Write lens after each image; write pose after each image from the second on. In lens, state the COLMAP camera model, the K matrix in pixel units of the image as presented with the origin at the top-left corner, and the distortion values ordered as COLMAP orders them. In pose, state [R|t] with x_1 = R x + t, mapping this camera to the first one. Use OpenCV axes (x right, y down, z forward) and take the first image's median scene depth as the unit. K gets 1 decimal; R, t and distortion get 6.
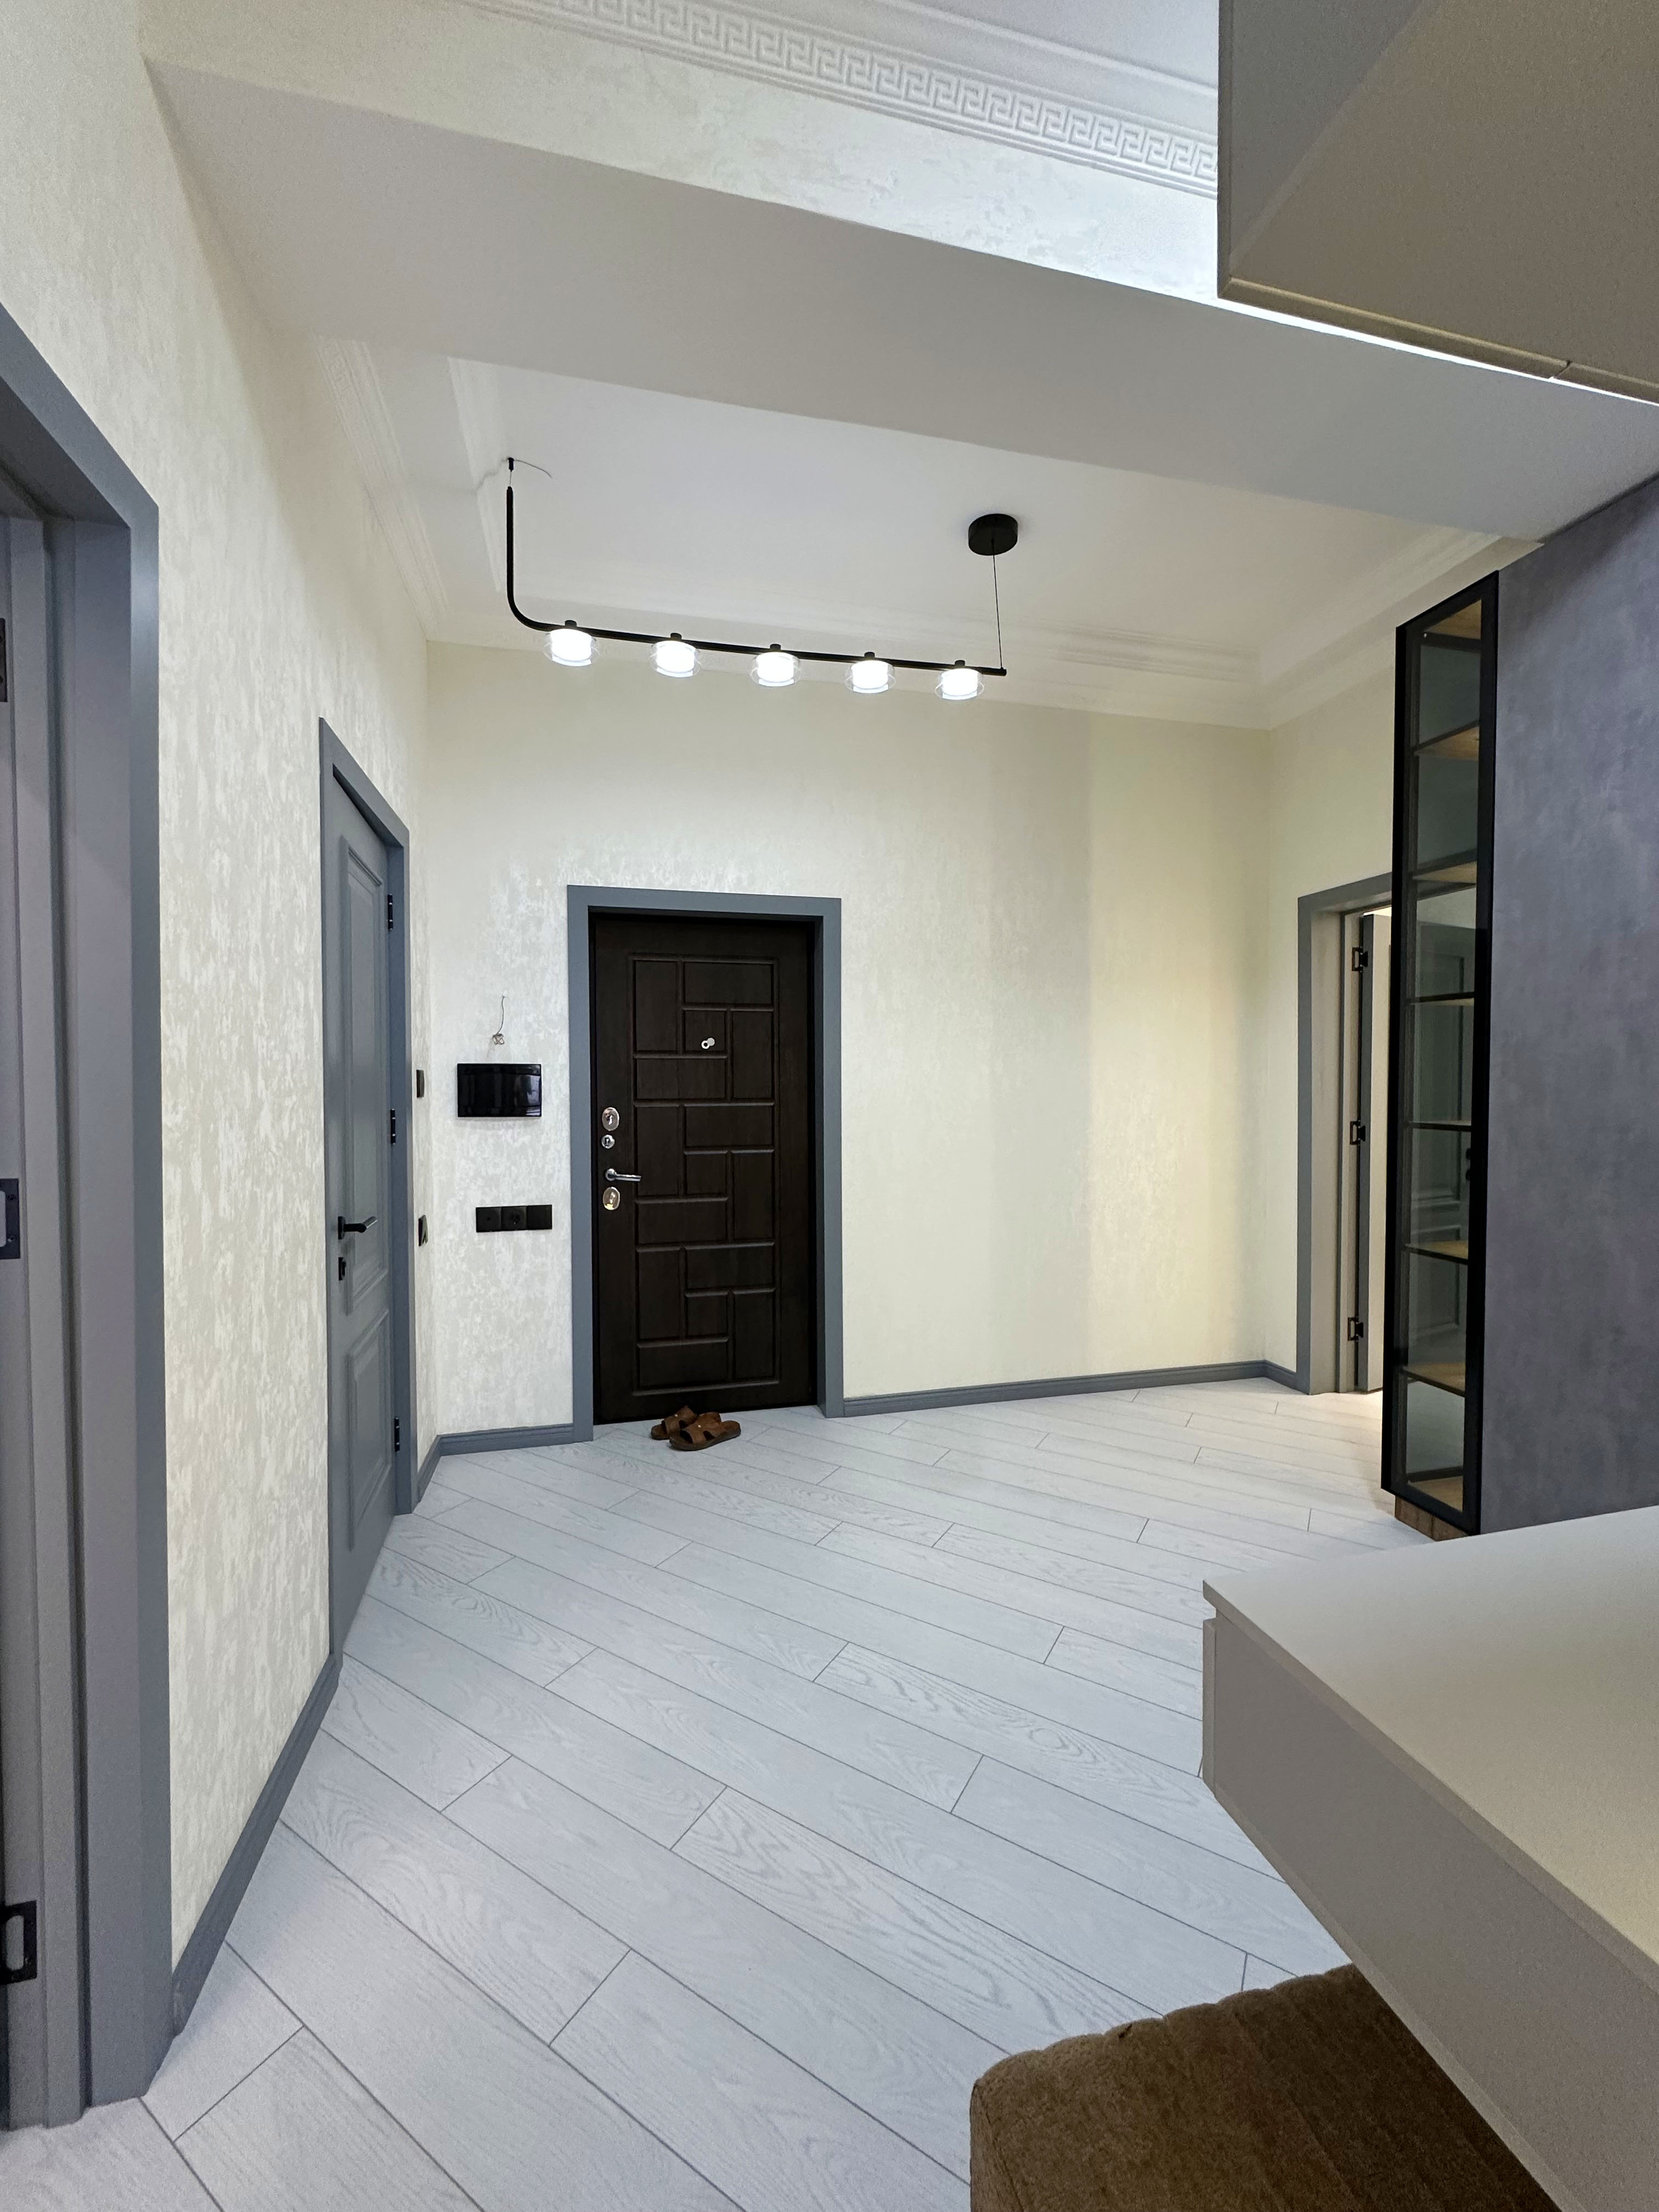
lens RADIAL K [[883.1, 0, 829.5], [0, 883.1, 1106.0], [0, 0, 1]] dist [-0.001859, 0.000930]
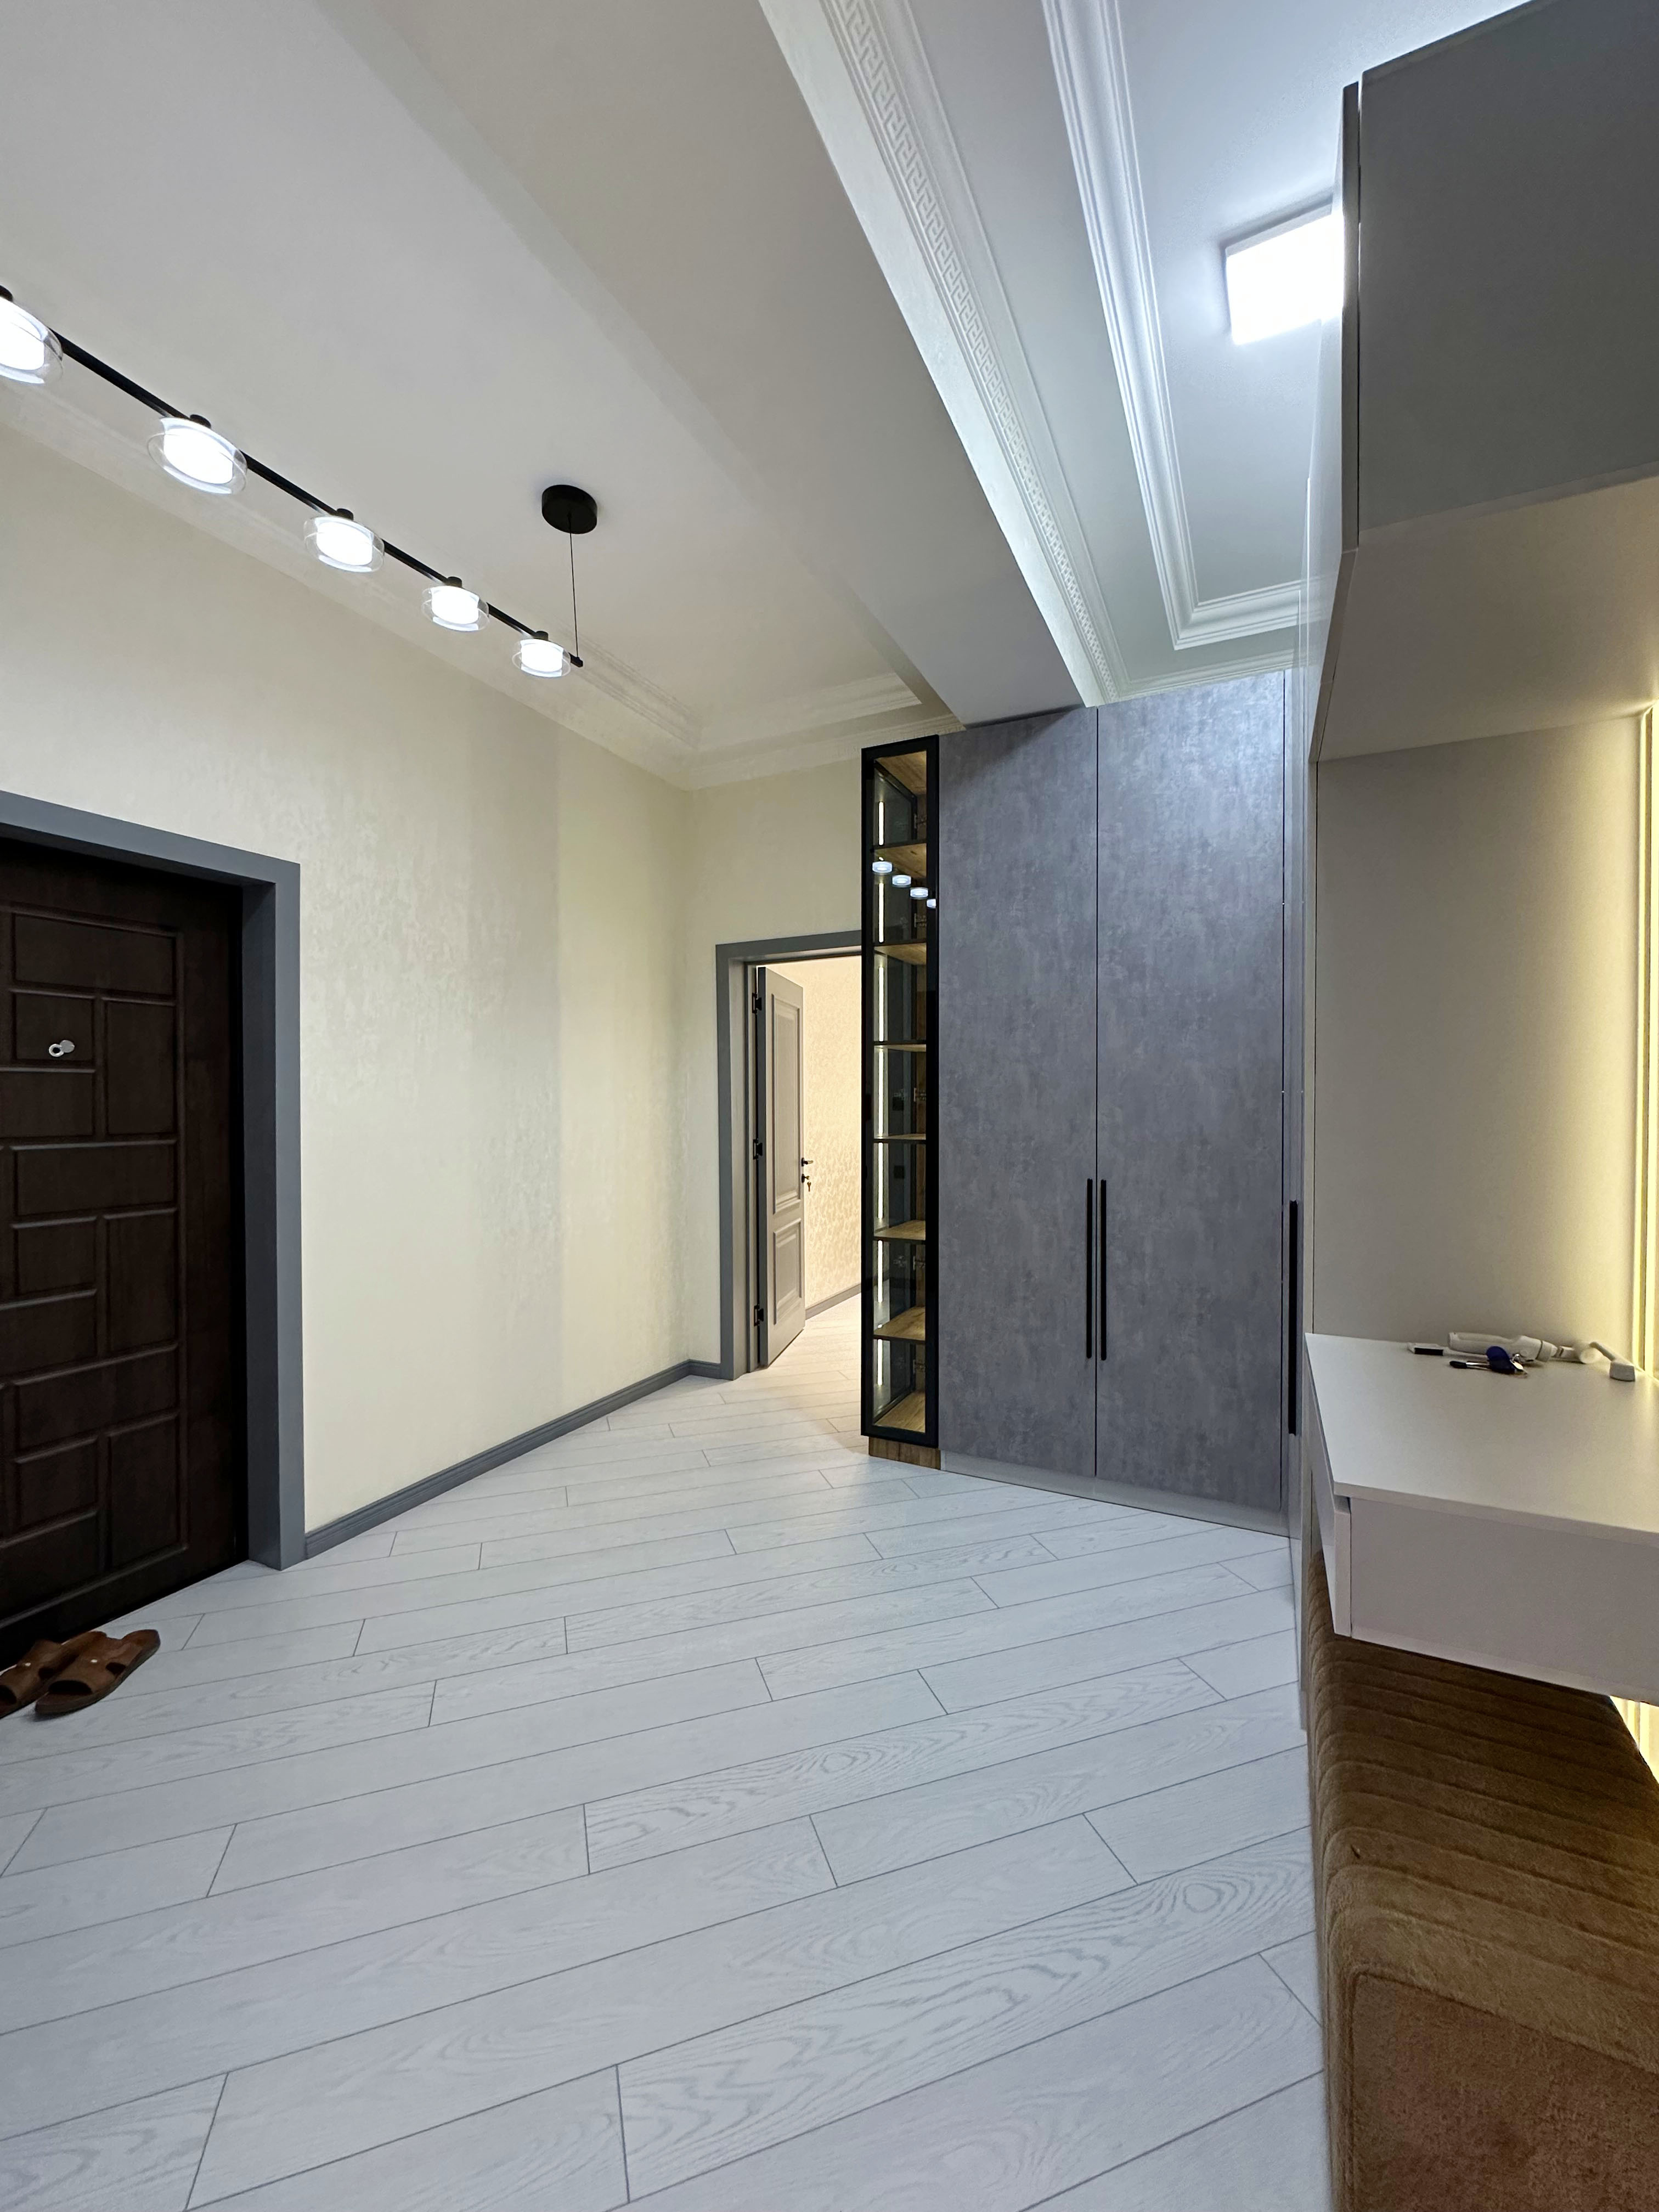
lens RADIAL K [[882.9, 0, 829.5], [0, 882.9, 1106.0], [0, 0, 1]] dist [-0.005421, 0.001857]
pose [[0.638449, -0.003485, 0.769656, -0.297050], [0.022572, 0.999644, -0.014198, -0.009485], [-0.769333, 0.026437, 0.638301, 0.194648]]
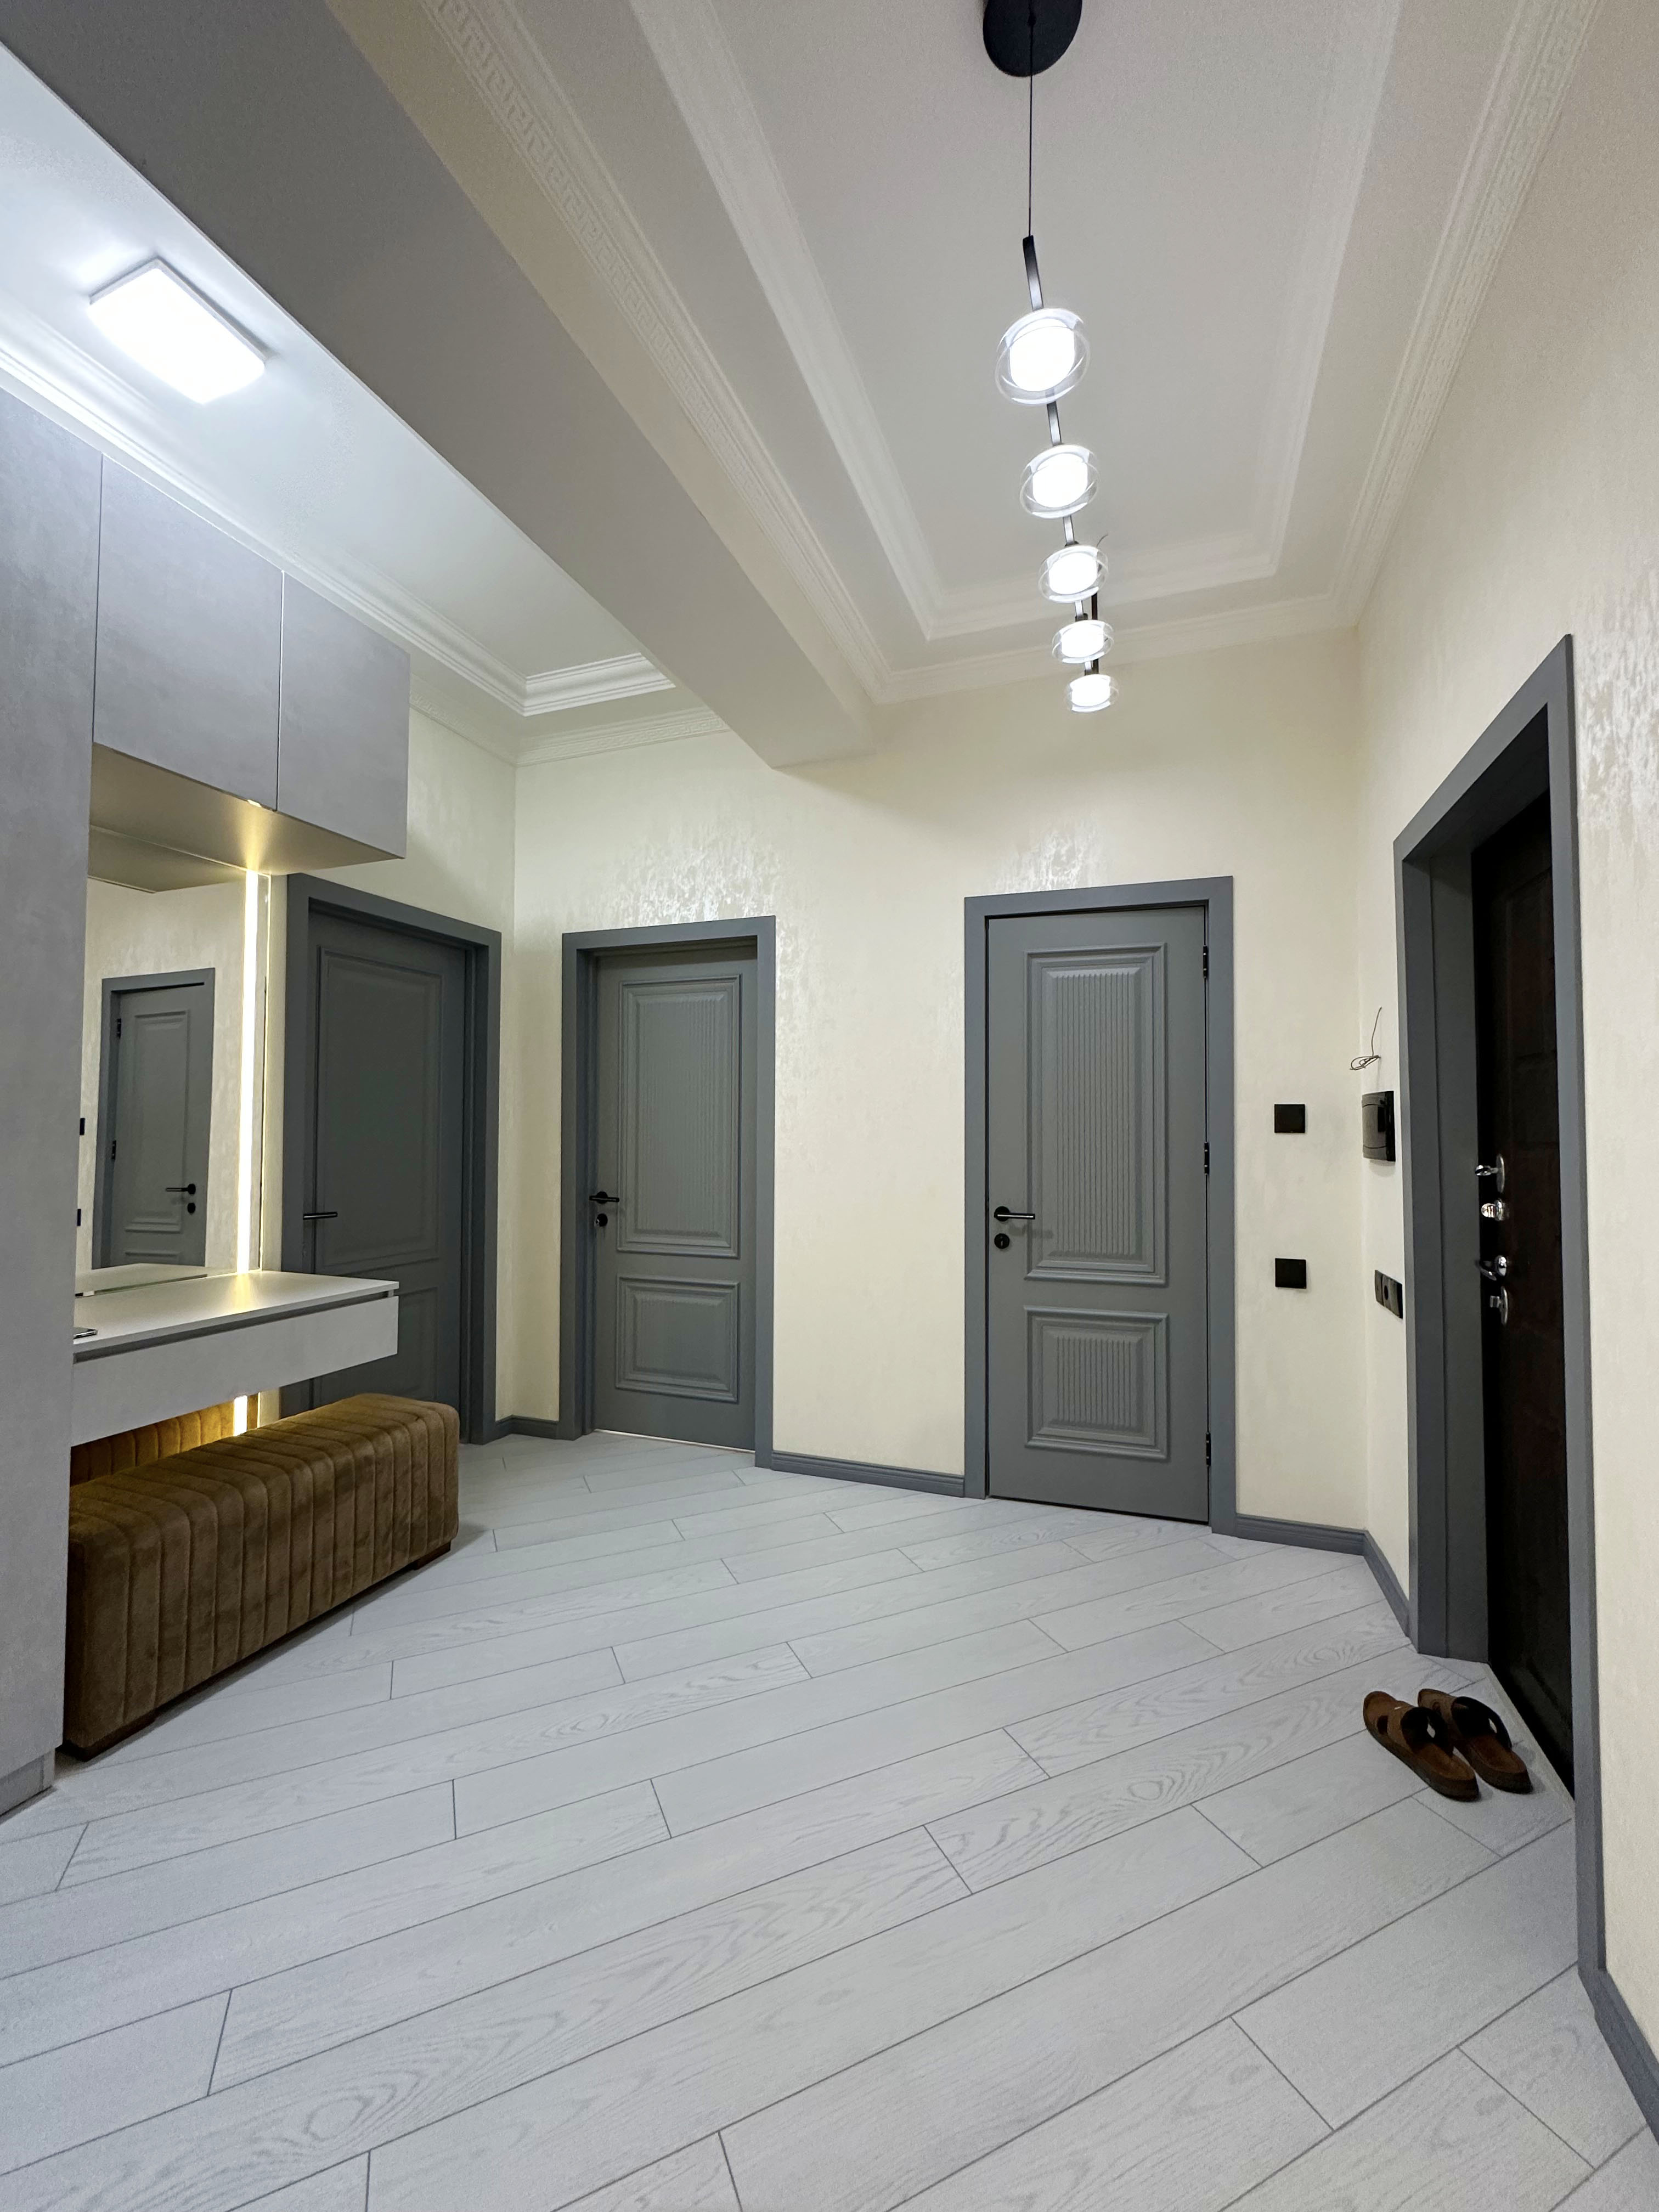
lens RADIAL K [[855.1, 0, 829.5], [0, 855.1, 1106.0], [0, 0, 1]] dist [-0.000215, 0.000215]
pose [[-0.554514, -0.038935, -0.831263, 0.549763], [-0.023997, 0.999238, -0.030794, -0.004170], [0.831829, 0.002872, -0.555025, 1.019527]]
